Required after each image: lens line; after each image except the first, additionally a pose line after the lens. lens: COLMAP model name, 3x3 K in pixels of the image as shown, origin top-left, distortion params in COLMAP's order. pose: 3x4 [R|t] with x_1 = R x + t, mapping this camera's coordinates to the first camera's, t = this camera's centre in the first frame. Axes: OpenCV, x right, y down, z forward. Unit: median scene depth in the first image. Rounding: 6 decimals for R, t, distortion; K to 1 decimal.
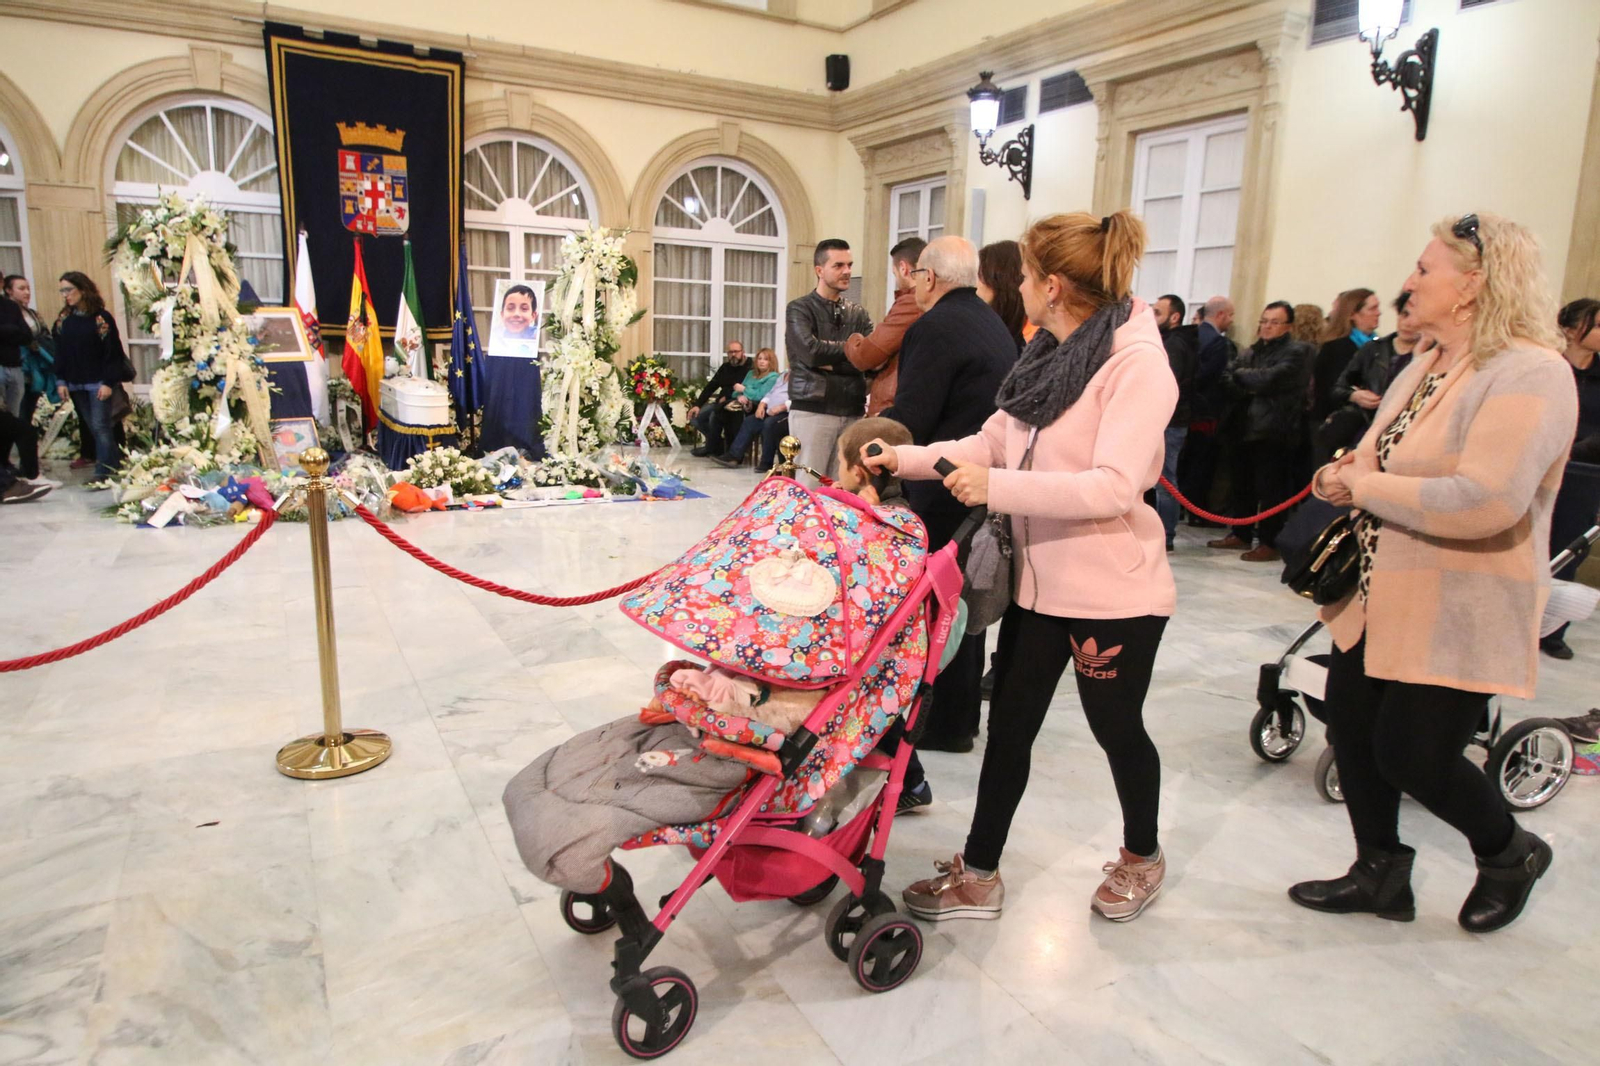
lens RADIAL K [[974.2, 0, 800.0], [0, 974.2, 533.0], [0, 0, 1]] dist [-0.016392, -0.004049]
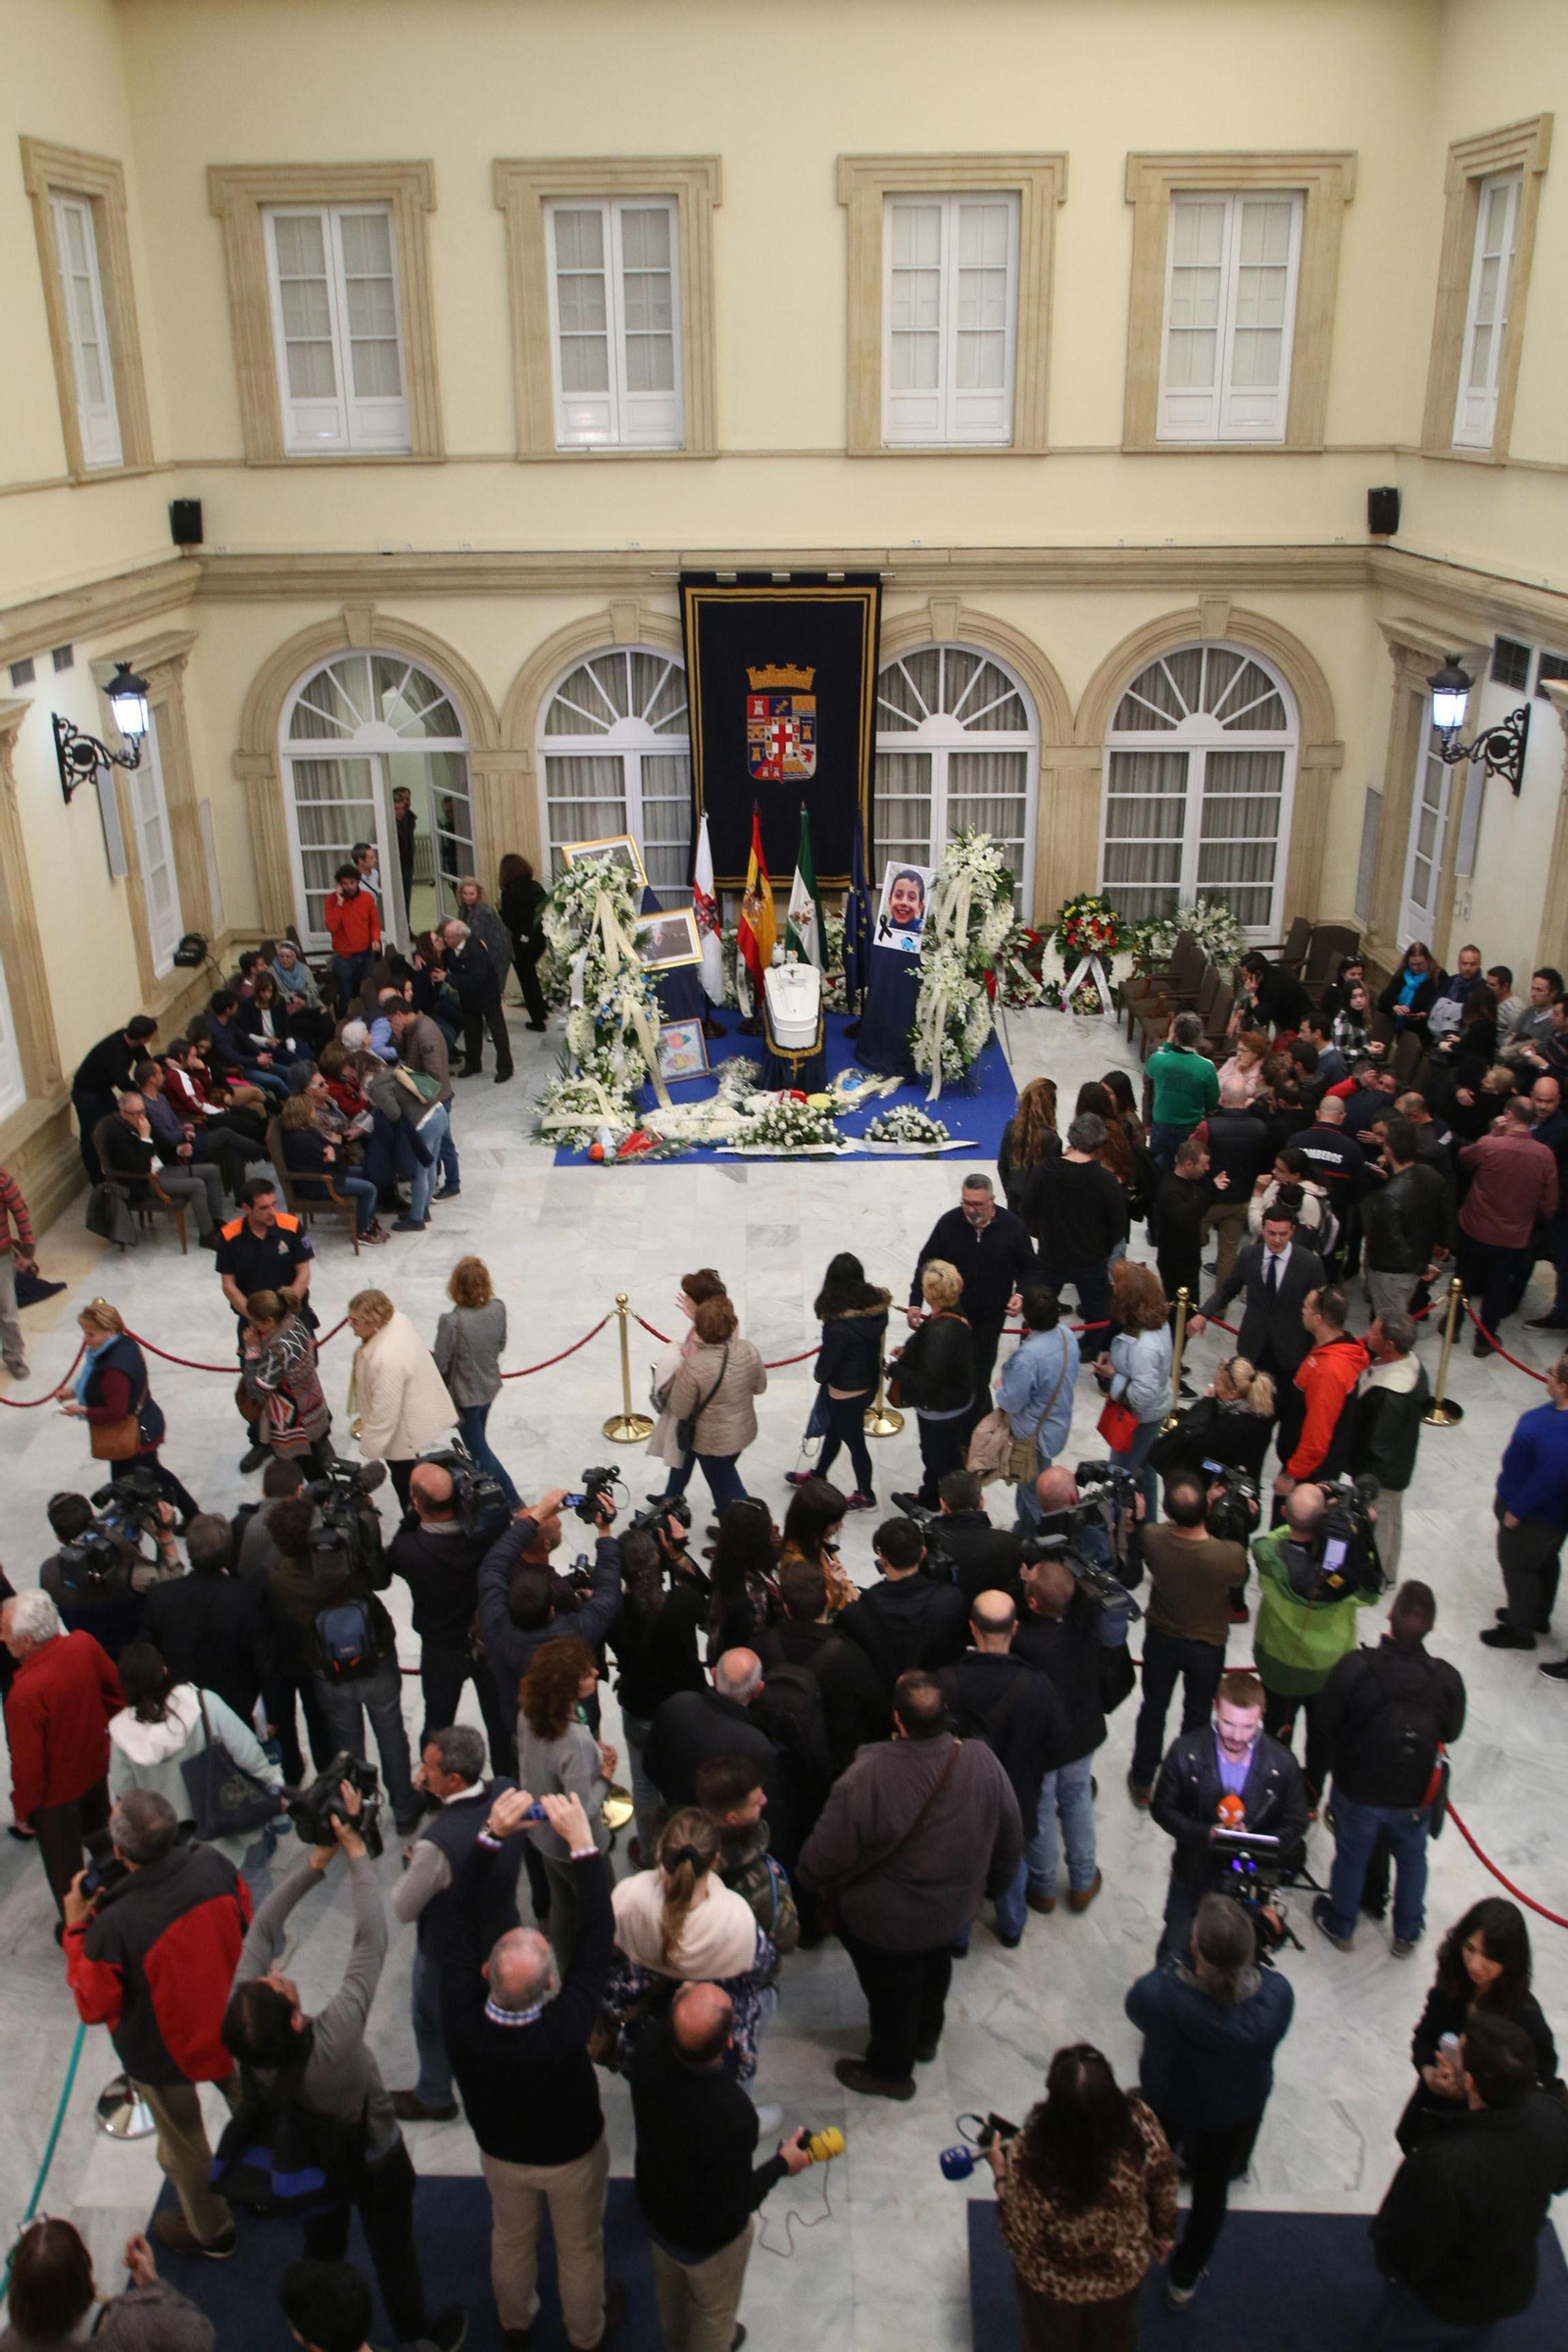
lens RADIAL K [[2018.9, 0, 784.0], [0, 2018.9, 1176.0], [0, 0, 1]] dist [-0.040161, -0.012388]
pose [[0.878878, 0.152755, -0.451928, 0.495510], [-0.054476, 0.973287, 0.223035, -0.377154], [0.473925, -0.171402, 0.863723, -0.729405]]
